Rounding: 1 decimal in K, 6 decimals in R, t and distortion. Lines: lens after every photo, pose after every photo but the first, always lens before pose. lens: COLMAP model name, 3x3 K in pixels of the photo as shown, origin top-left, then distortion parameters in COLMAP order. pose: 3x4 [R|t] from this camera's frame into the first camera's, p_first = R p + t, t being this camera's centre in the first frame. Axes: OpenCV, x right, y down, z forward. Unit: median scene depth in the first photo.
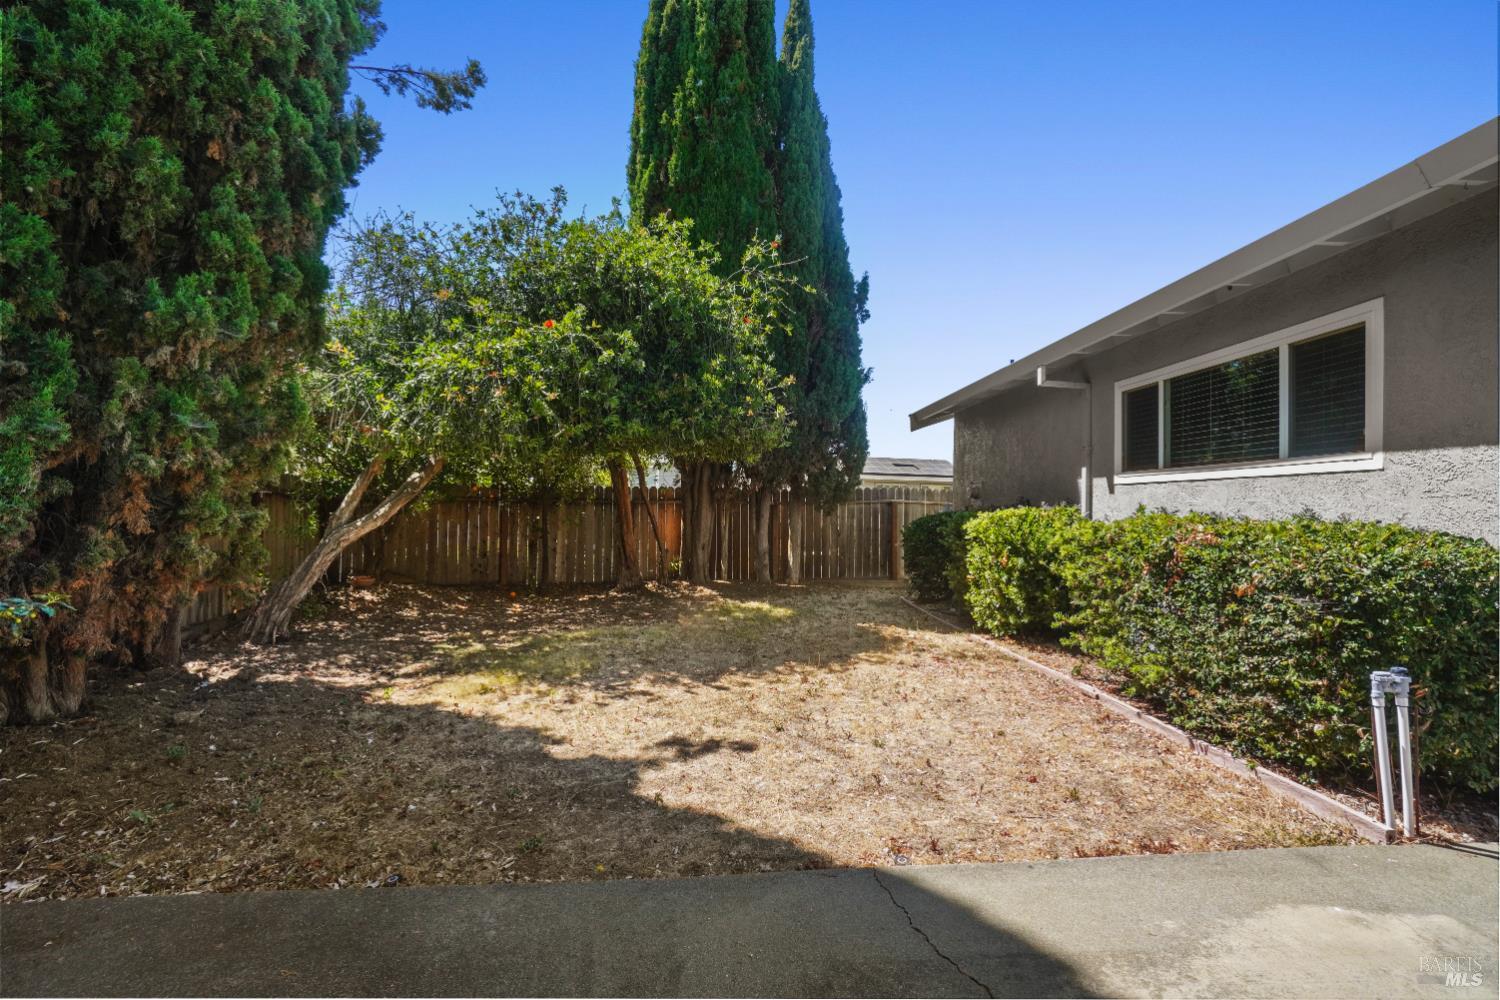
lens RADIAL K [[657.6, 0, 746.8], [0, 657.6, 495.4], [0, 0, 1]] dist [0.000109, 0.000081]
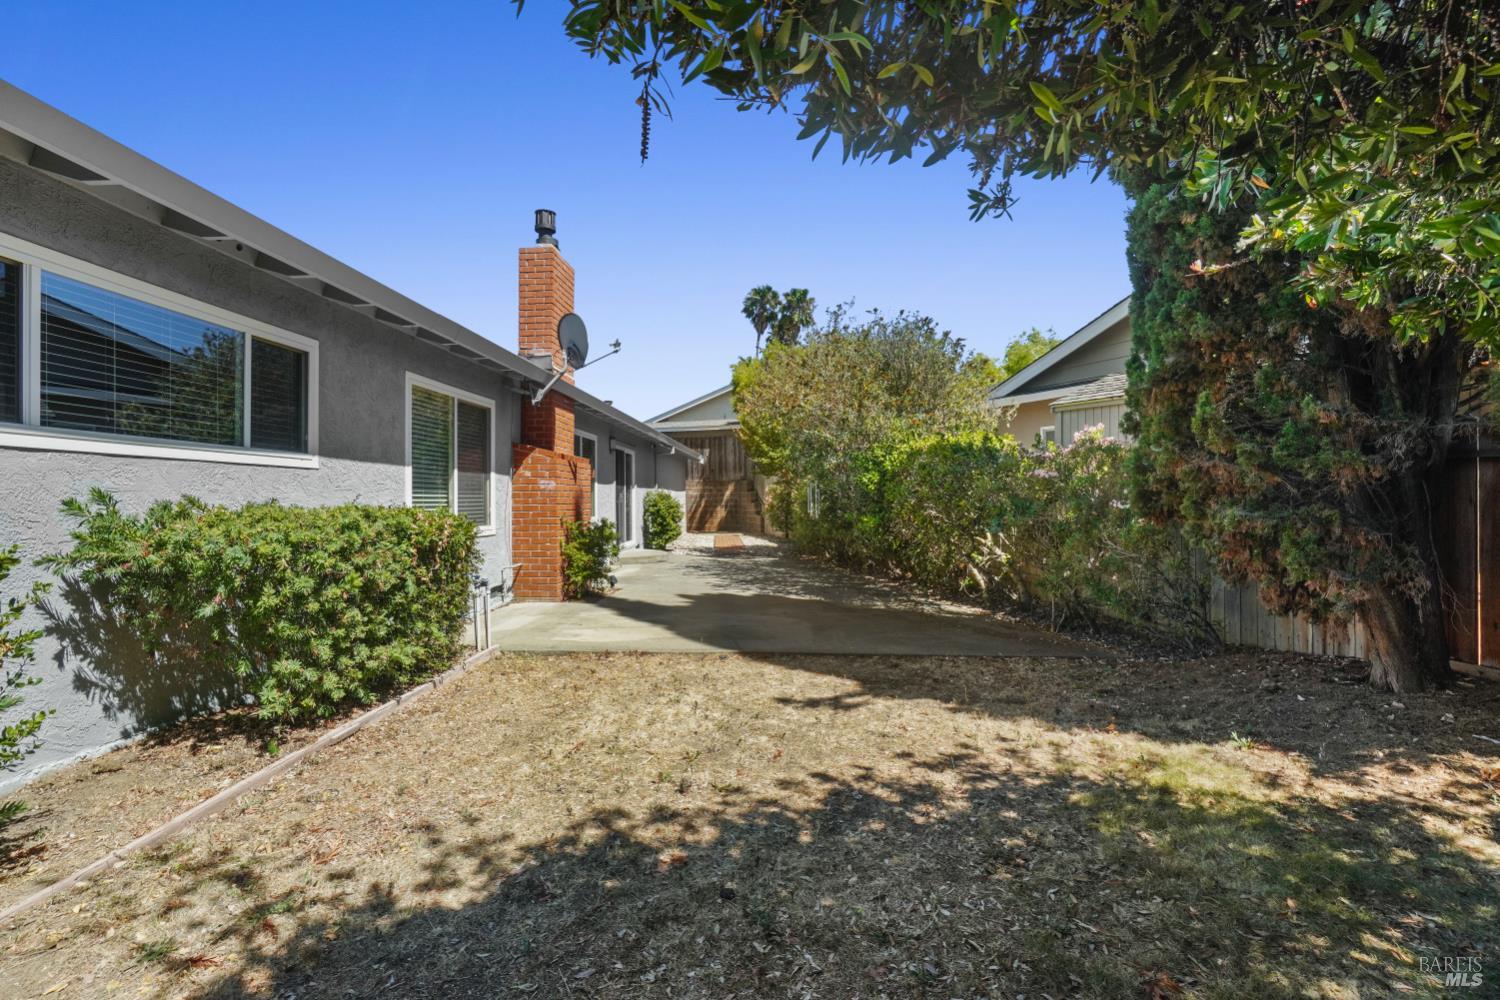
lens RADIAL K [[657.6, 0, 746.8], [0, 657.6, 495.4], [0, 0, 1]] dist [0.000109, 0.000081]
pose [[-0.995876, -0.008631, 0.090309, -0.022264], [-0.010856, 0.999649, -0.024173, 0.029109], [-0.090069, -0.025054, -0.995620, 1.726425]]
